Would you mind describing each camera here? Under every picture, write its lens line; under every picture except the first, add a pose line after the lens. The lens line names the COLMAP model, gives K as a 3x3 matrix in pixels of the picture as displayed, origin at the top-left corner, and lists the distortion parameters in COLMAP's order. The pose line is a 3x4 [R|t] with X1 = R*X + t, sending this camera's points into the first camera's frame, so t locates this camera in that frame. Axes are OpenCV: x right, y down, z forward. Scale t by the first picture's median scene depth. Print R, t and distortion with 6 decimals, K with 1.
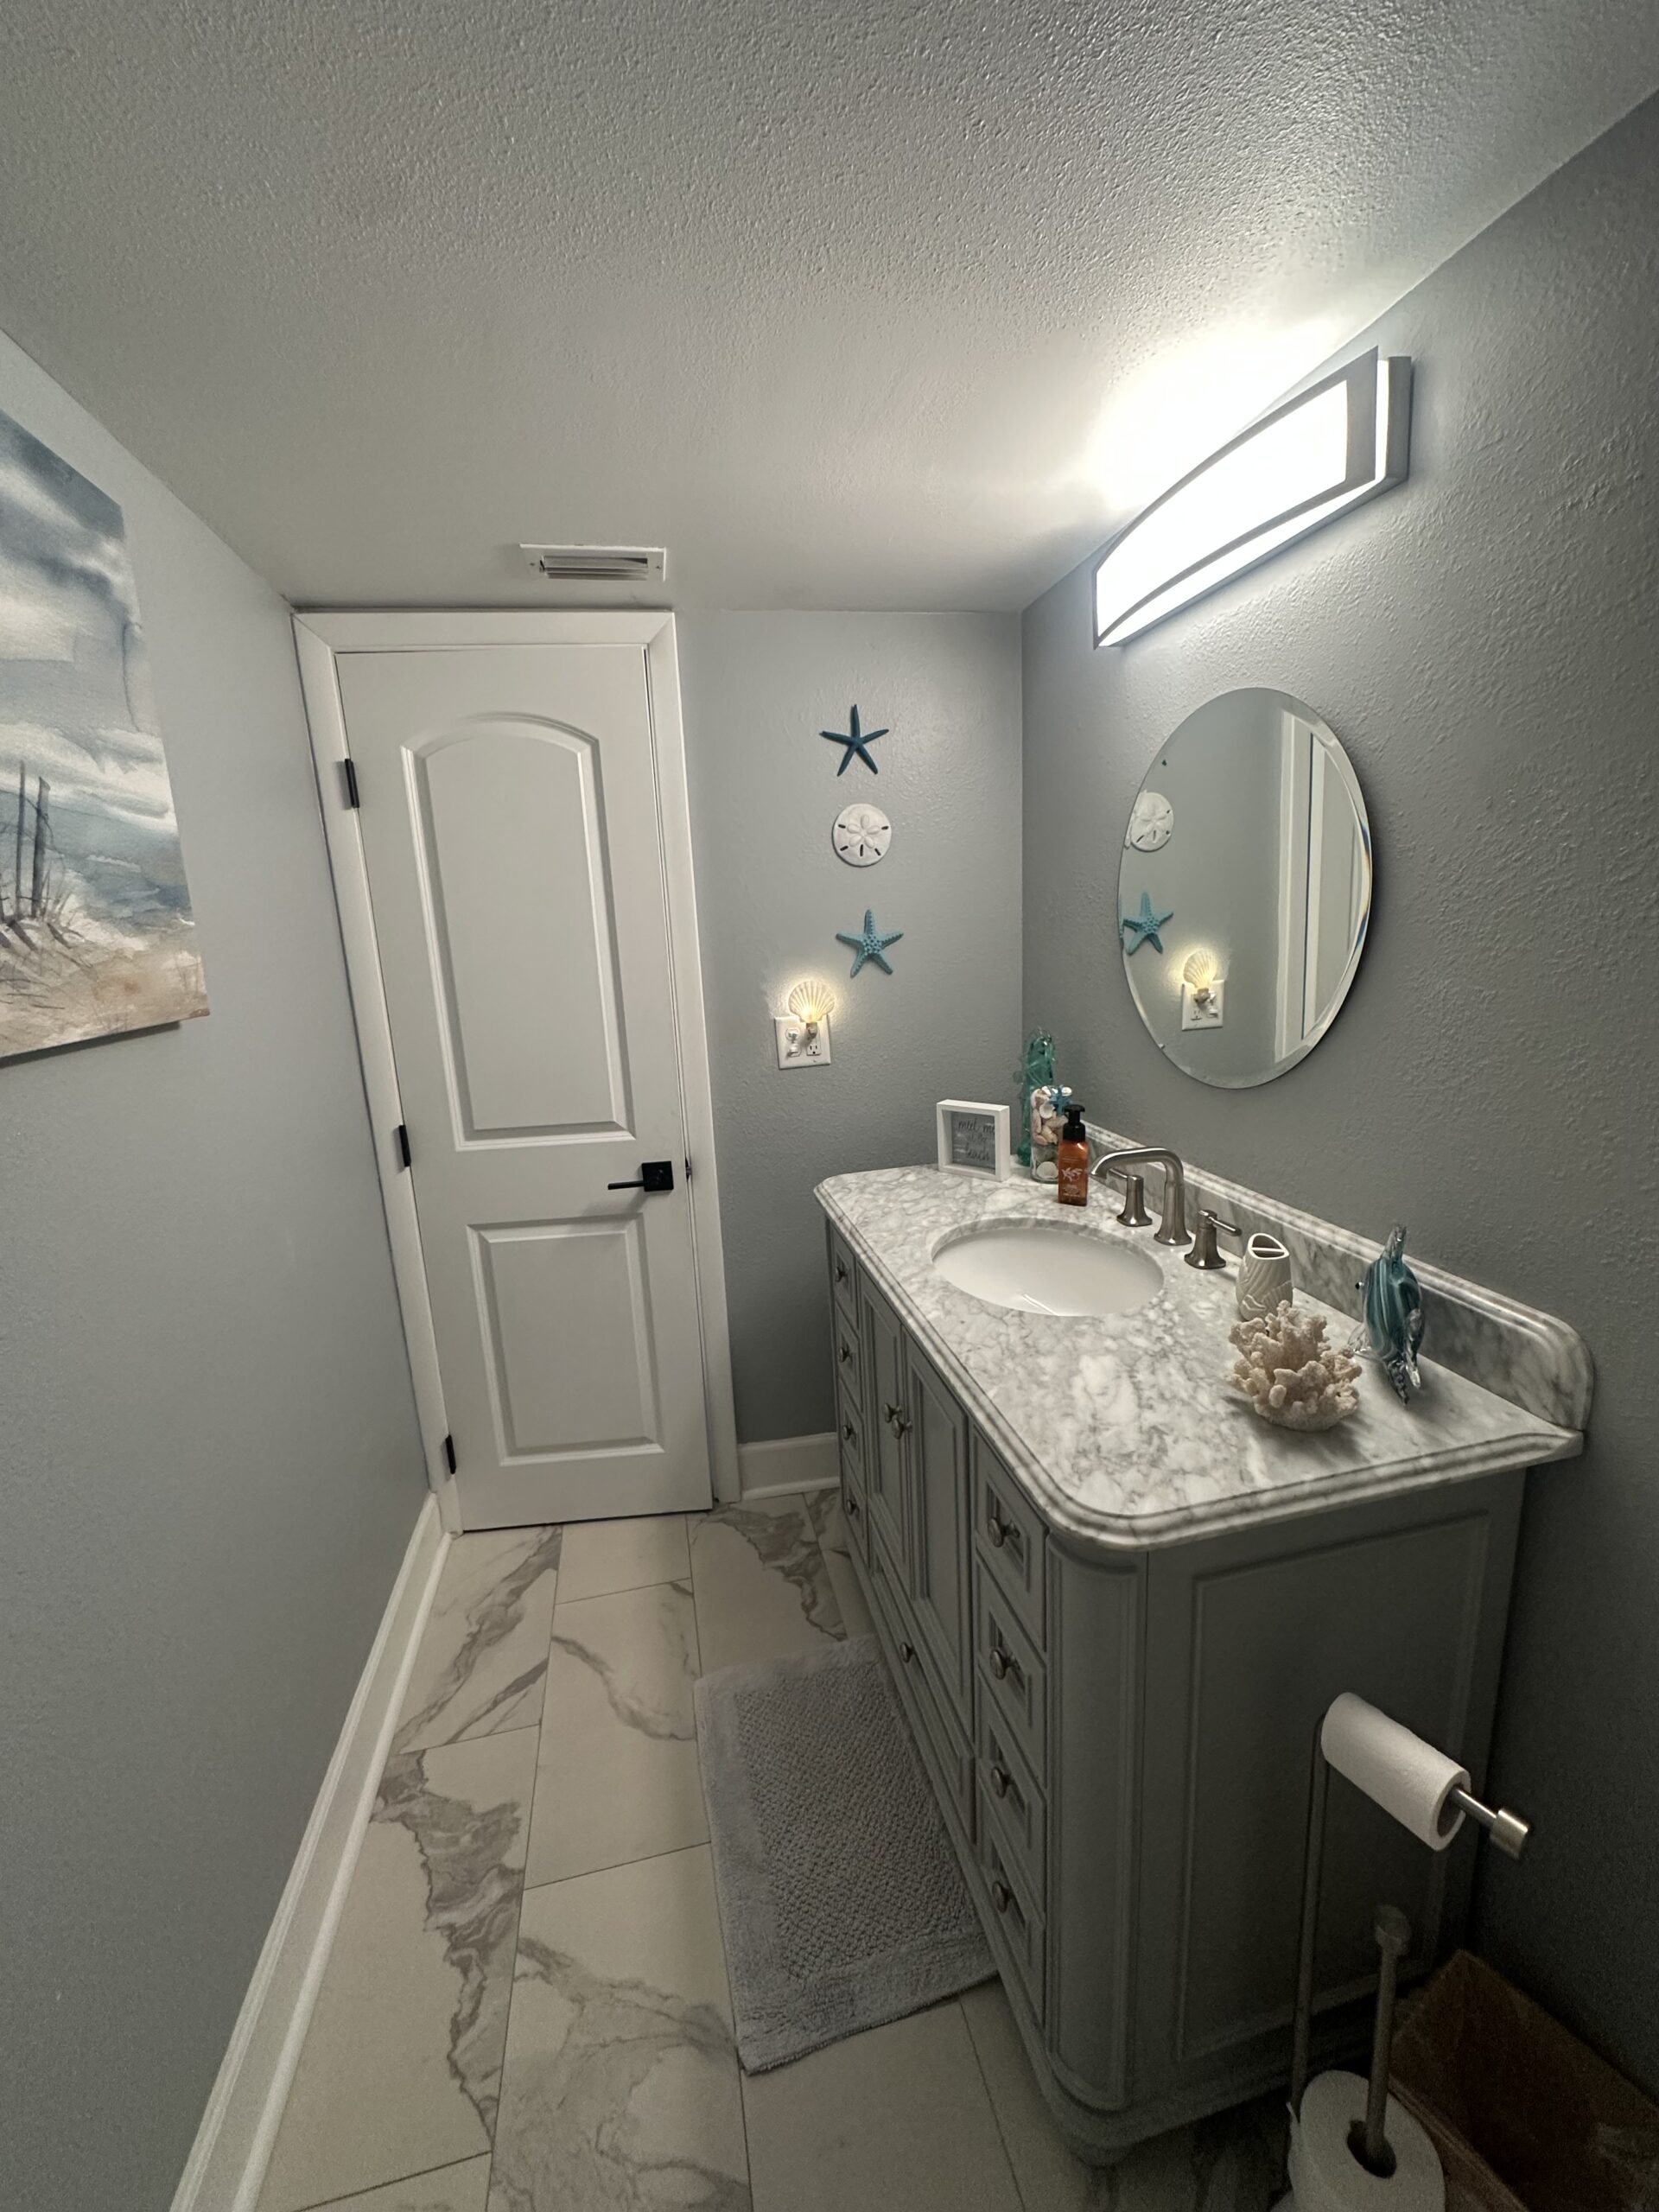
lens RADIAL K [[887.1, 0, 831.9], [0, 887.1, 1106.3], [0, 0, 1]] dist [-0.002520, -0.000044]
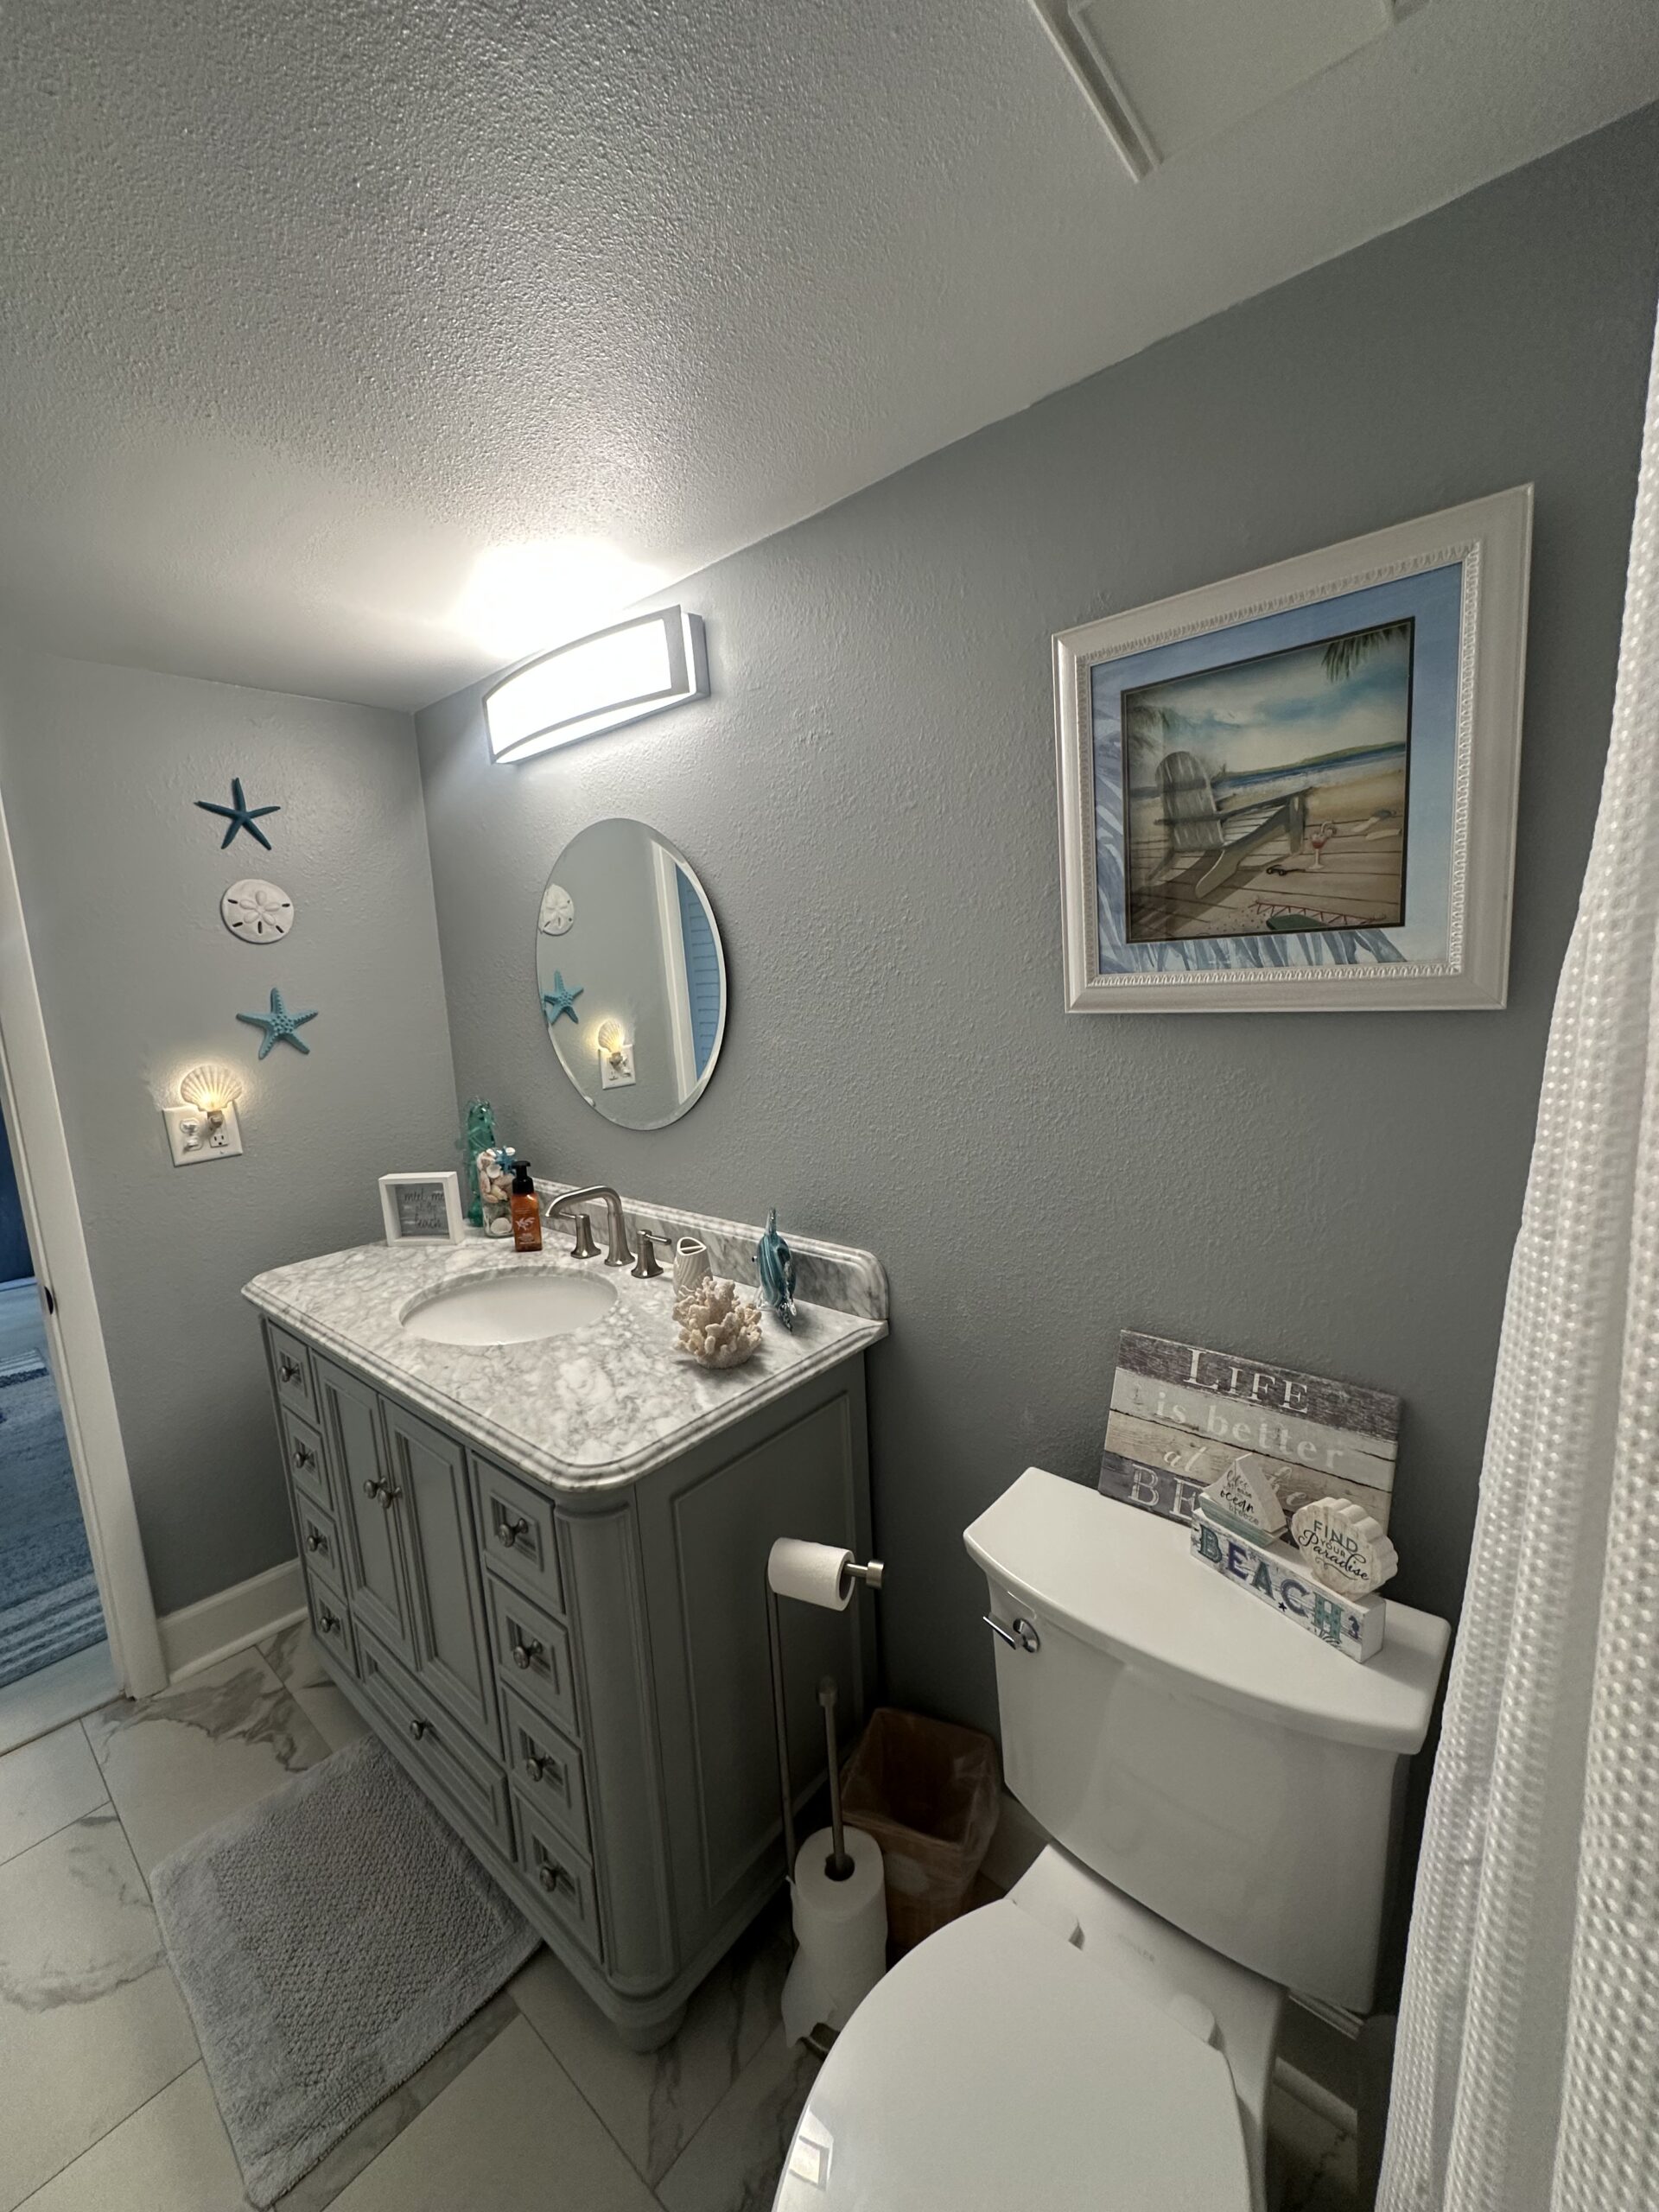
lens RADIAL K [[887.1, 0, 831.9], [0, 887.1, 1106.3], [0, 0, 1]] dist [-0.002520, -0.000044]
pose [[0.803083, -0.086305, 0.589584, -0.094074], [0.132280, 0.990588, -0.035176, 0.032083], [-0.580999, 0.106240, 0.806941, -0.196631]]
